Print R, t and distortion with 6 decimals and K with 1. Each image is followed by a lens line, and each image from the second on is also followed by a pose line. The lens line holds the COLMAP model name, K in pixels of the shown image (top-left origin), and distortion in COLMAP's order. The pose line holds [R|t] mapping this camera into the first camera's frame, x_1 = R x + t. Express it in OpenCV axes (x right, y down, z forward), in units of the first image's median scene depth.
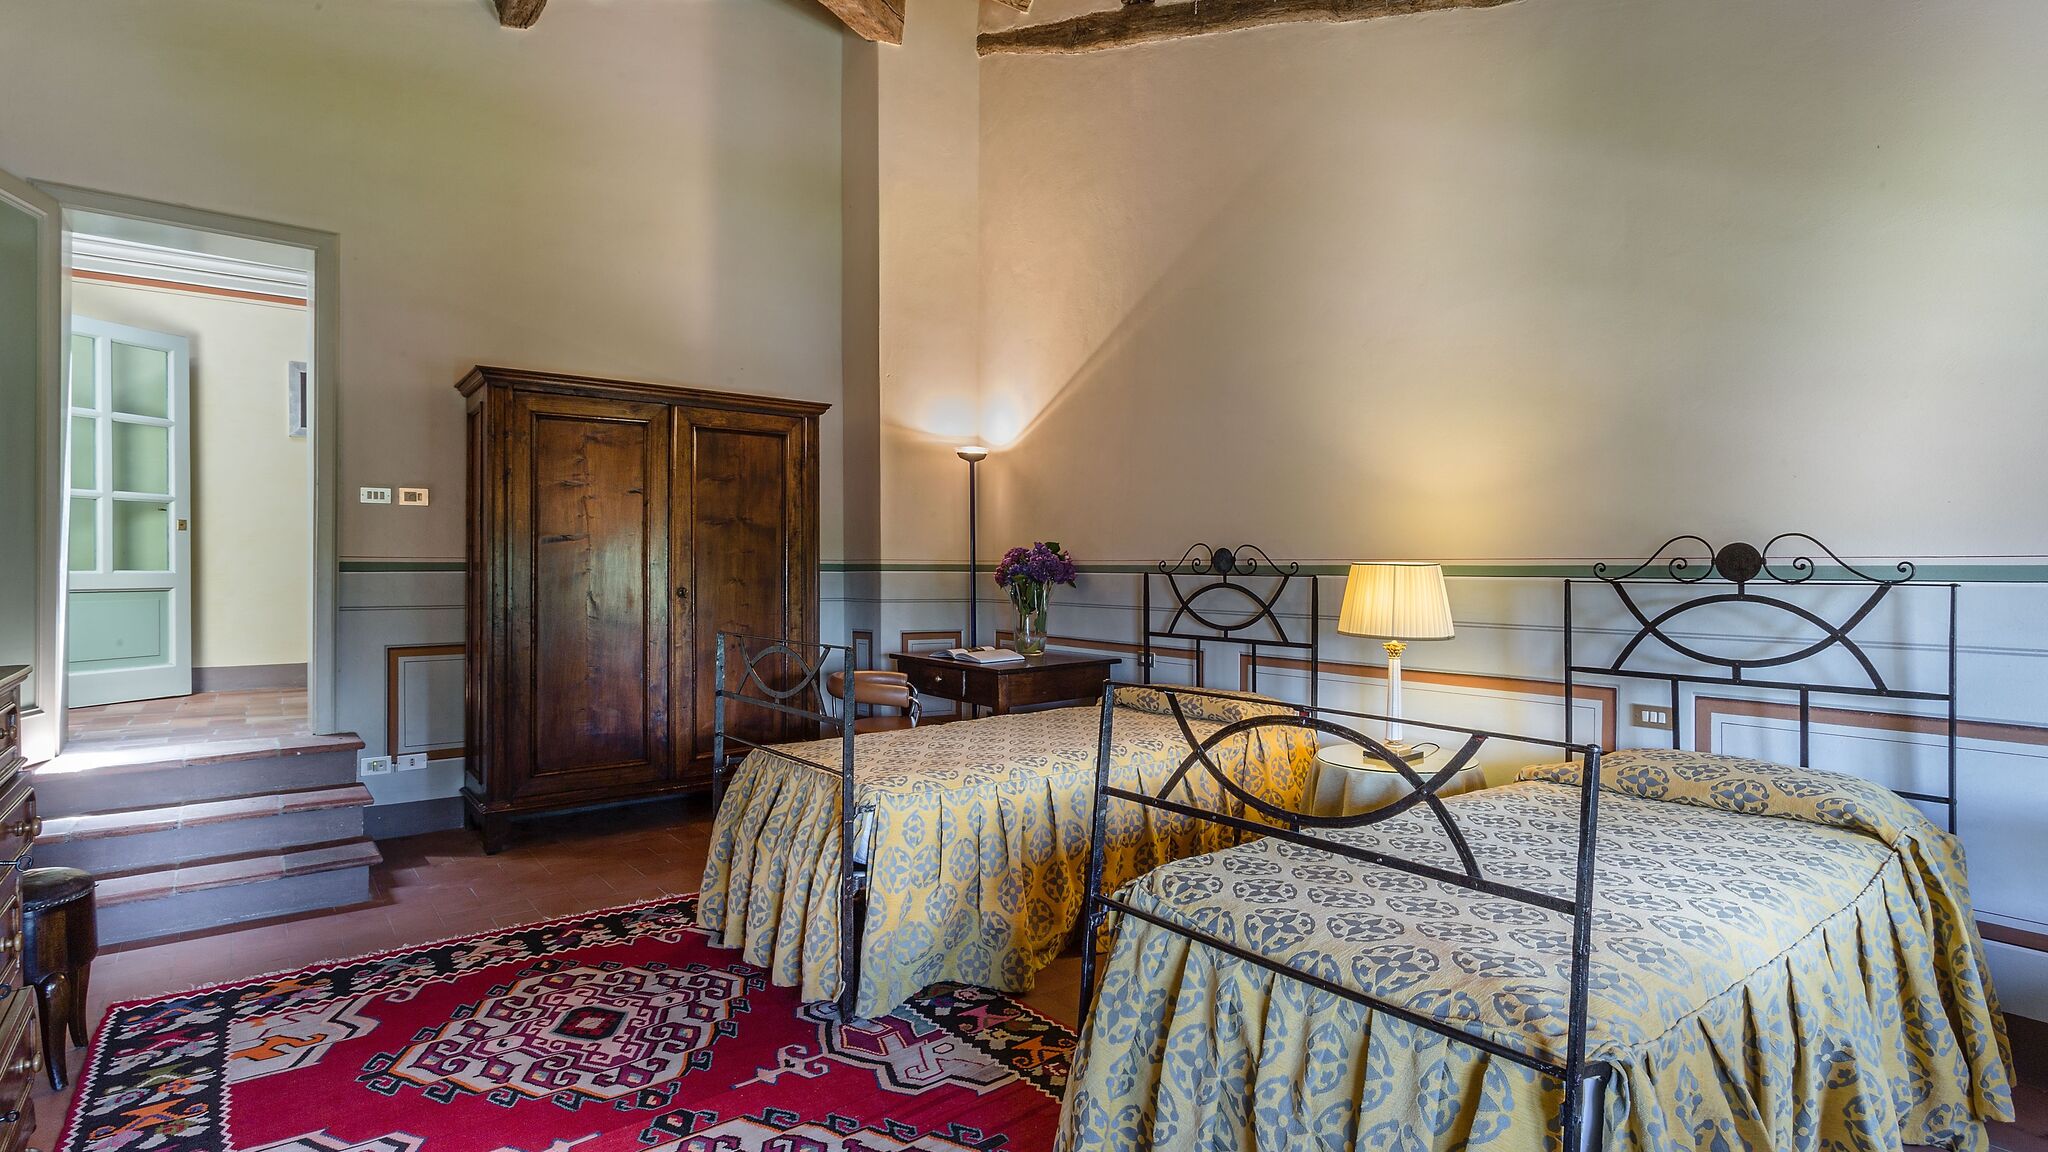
lens RADIAL K [[1007.3, 0, 1077.7], [0, 1007.3, 568.6], [0, 0, 1]] dist [-0.003932, 0.003894]
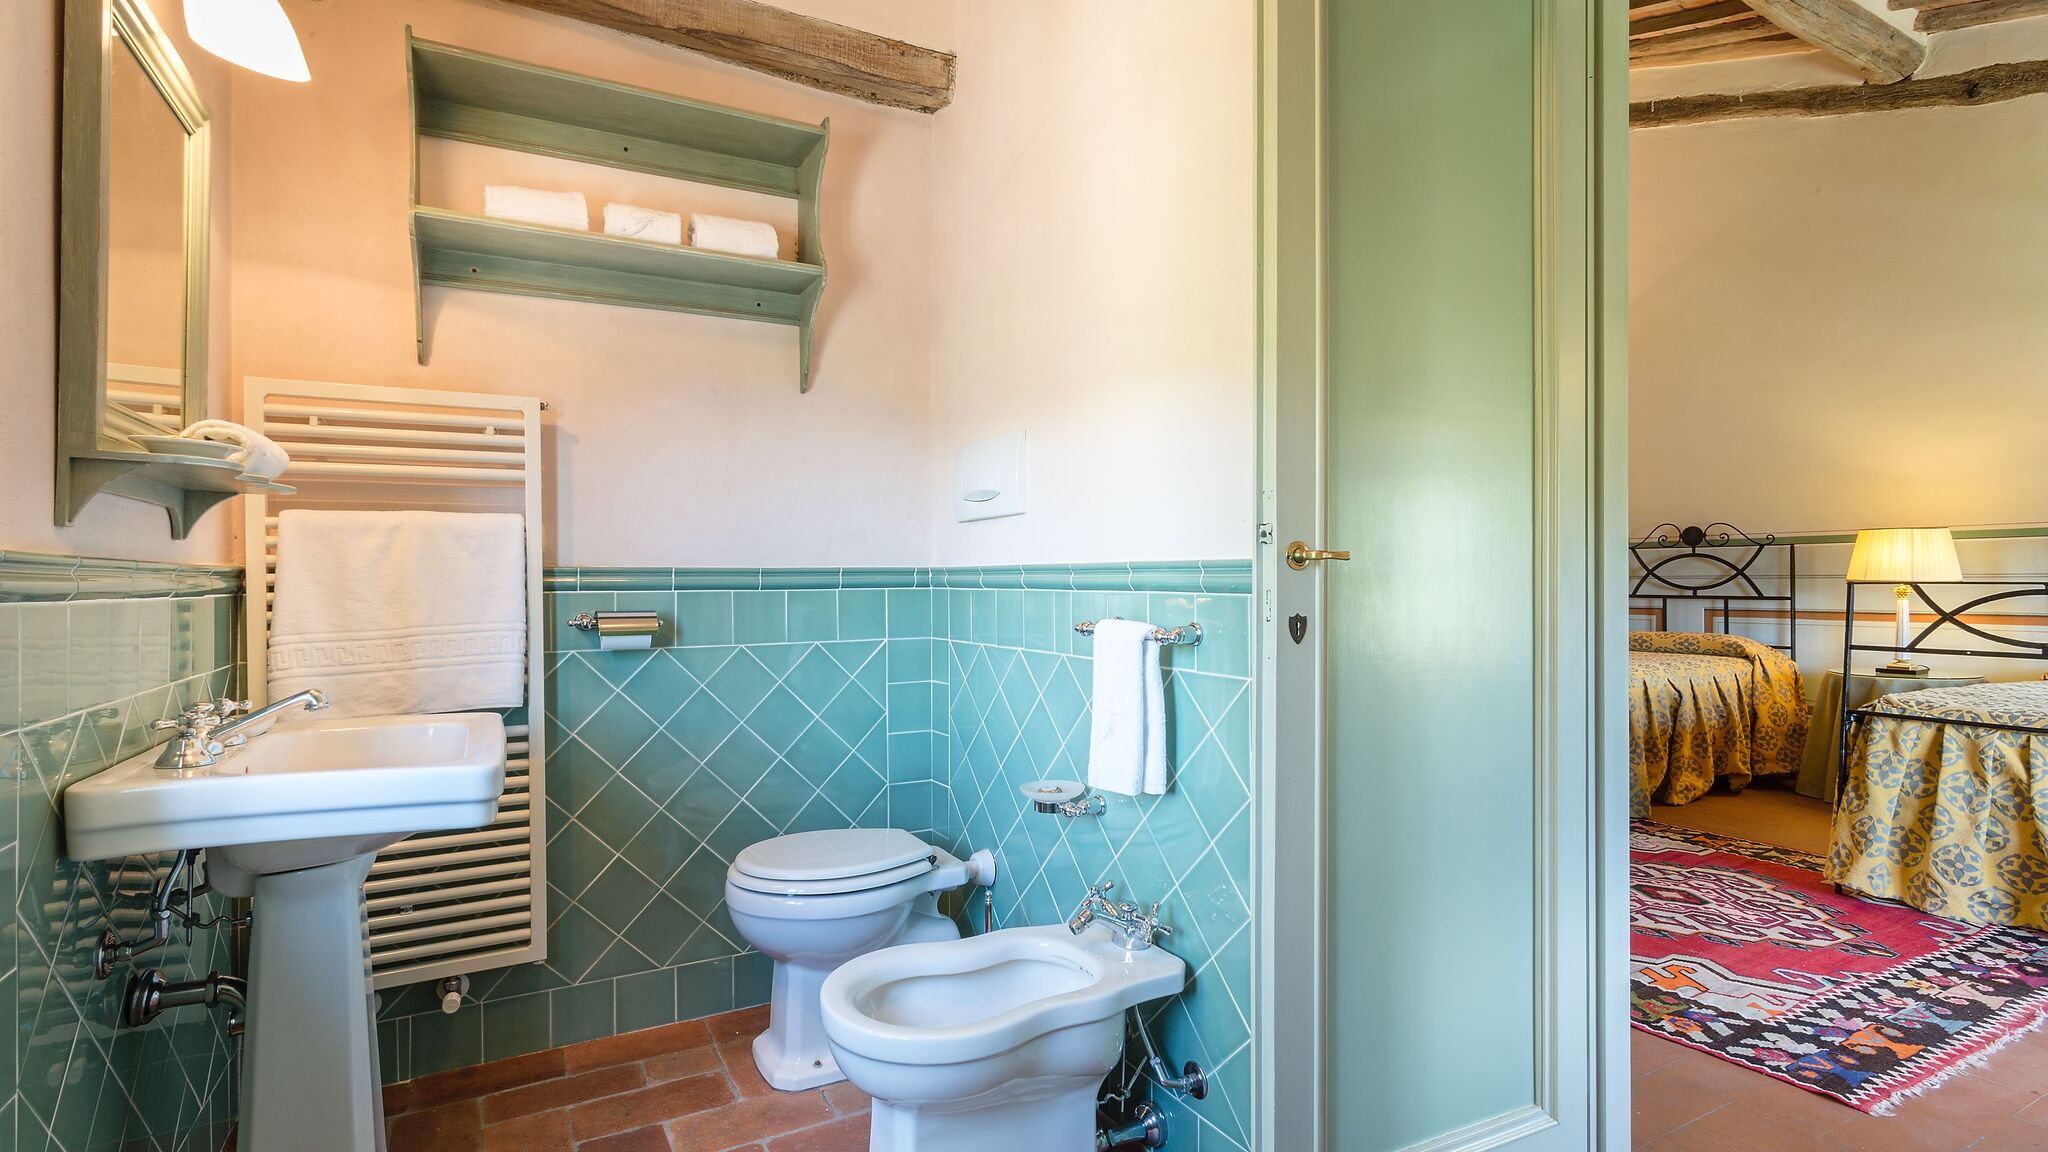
lens RADIAL K [[1007.3, 0, 1013.9], [0, 1007.3, 568.4], [0, 0, 1]] dist [-0.003932, 0.003894]
pose [[0.985856, -0.003215, -0.167563, -0.627334], [0.000390, 0.999857, -0.016892, 0.069734], [0.167594, 0.016588, 0.985717, -0.516665]]
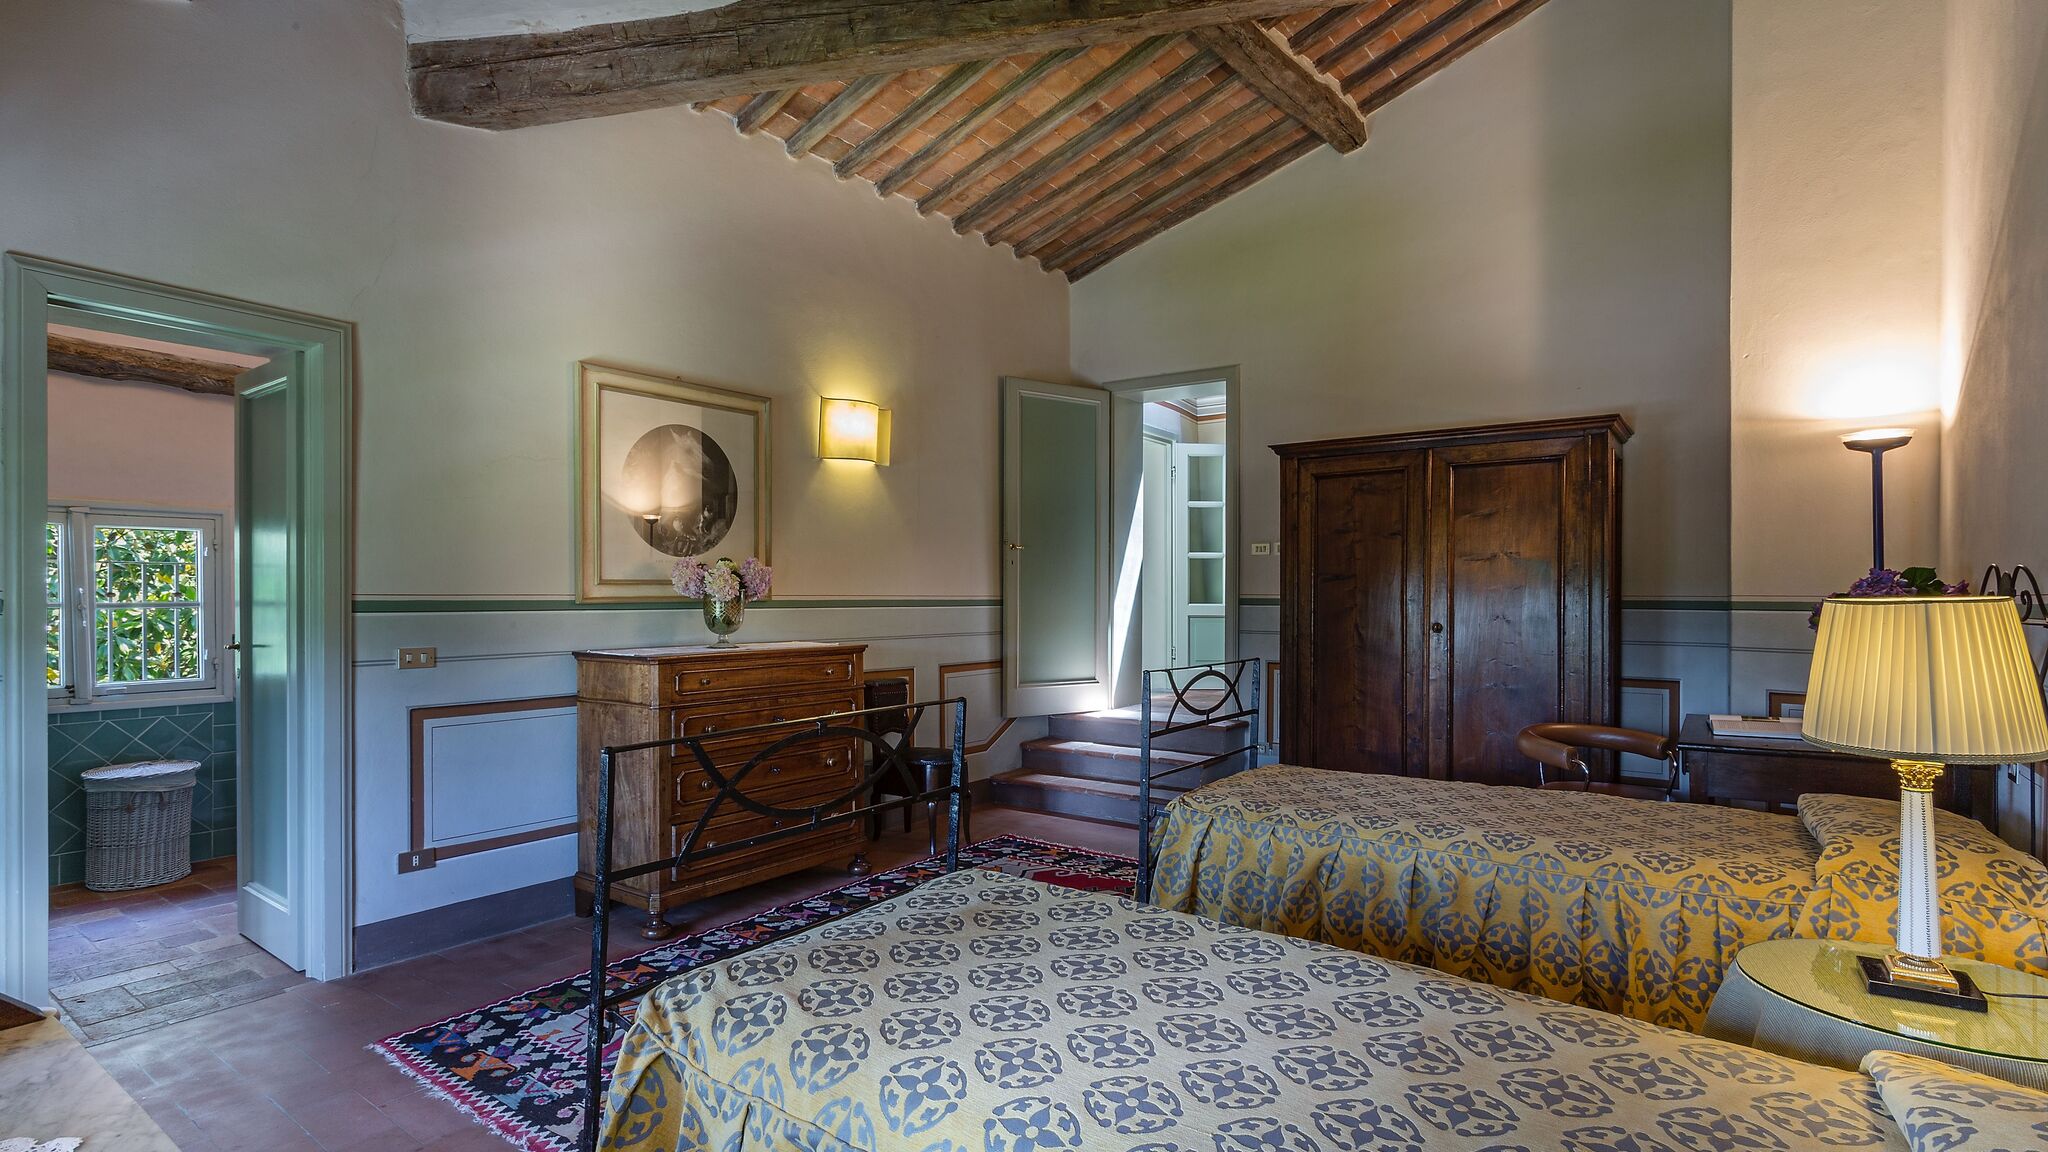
lens RADIAL K [[1007.3, 0, 1017.6], [0, 1007.3, 593.8], [0, 0, 1]] dist [-0.003932, 0.003894]
pose [[0.243902, -0.004403, -0.969790, 0.731657], [-0.008181, 0.999945, -0.006597, -0.000909], [0.969765, 0.009543, 0.243852, 0.476792]]
